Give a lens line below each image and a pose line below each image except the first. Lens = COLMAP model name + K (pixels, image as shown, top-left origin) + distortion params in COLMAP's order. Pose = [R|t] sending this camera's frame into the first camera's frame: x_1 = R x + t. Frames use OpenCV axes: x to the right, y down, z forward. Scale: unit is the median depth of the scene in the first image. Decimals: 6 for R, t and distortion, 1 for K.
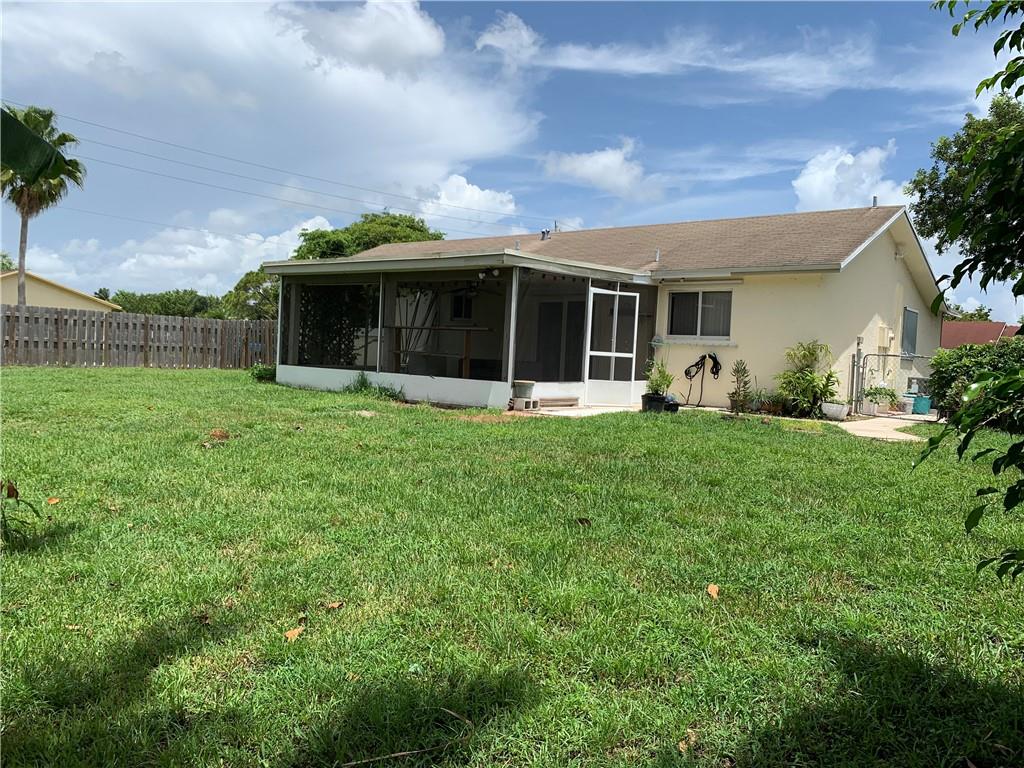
lens RADIAL K [[793.6, 0, 512.0], [0, 793.6, 384.0], [0, 0, 1]] dist [0.173858, -0.383113]
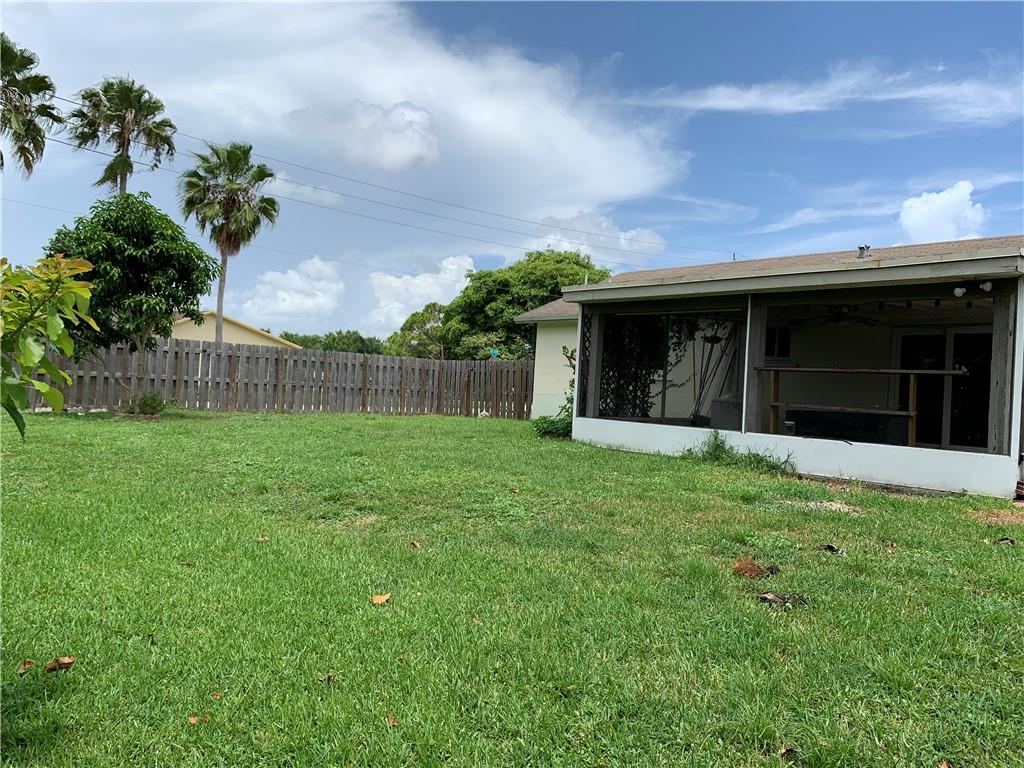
lens RADIAL K [[770.4, 0, 512.0], [0, 770.4, 384.0], [0, 0, 1]] dist [-0.001137, -0.080044]
pose [[0.988974, 0.003635, -0.148044, -0.120479], [-0.010661, 0.998852, -0.046697, -0.010429], [0.147704, 0.047761, 0.987878, 0.128510]]
